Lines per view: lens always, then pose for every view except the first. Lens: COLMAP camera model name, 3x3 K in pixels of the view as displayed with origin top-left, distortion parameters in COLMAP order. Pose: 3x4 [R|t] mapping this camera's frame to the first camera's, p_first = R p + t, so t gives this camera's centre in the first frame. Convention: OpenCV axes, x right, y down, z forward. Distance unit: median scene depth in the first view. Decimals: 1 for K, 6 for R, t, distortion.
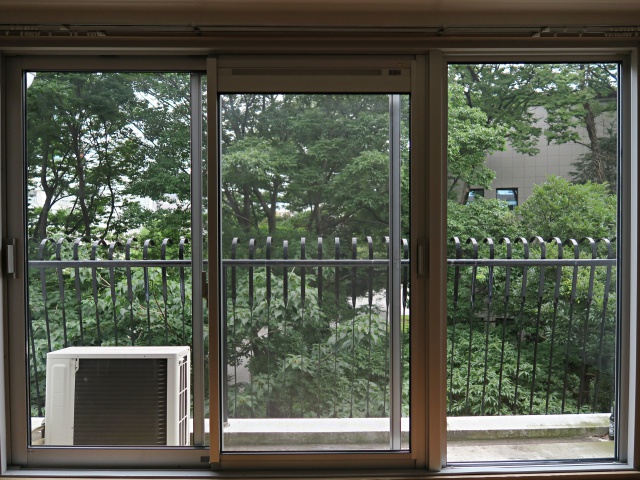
lens RADIAL K [[495.3, 0, 320.6], [0, 495.3, 240.7], [0, 0, 1]] dist [-0.001672, 0.000285]
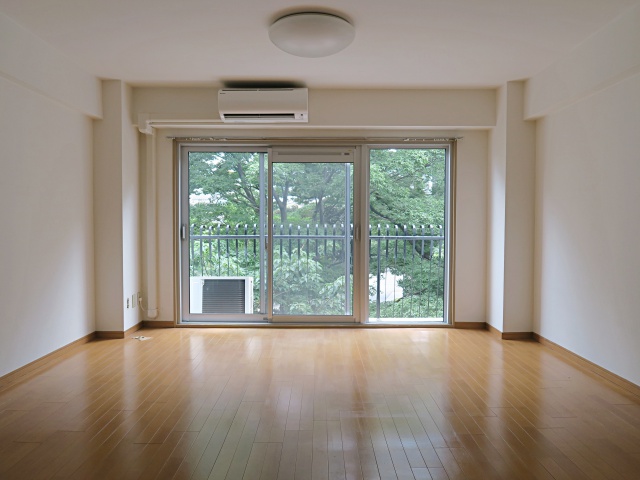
lens RADIAL K [[495.3, 0, 318.2], [0, 495.3, 239.4], [0, 0, 1]] dist [-0.001672, 0.000285]
pose [[0.999680, 0.018388, -0.017348, 0.020519], [-0.018057, 0.999656, 0.019008, 0.006608], [0.017692, -0.018688, 0.999669, -0.437426]]
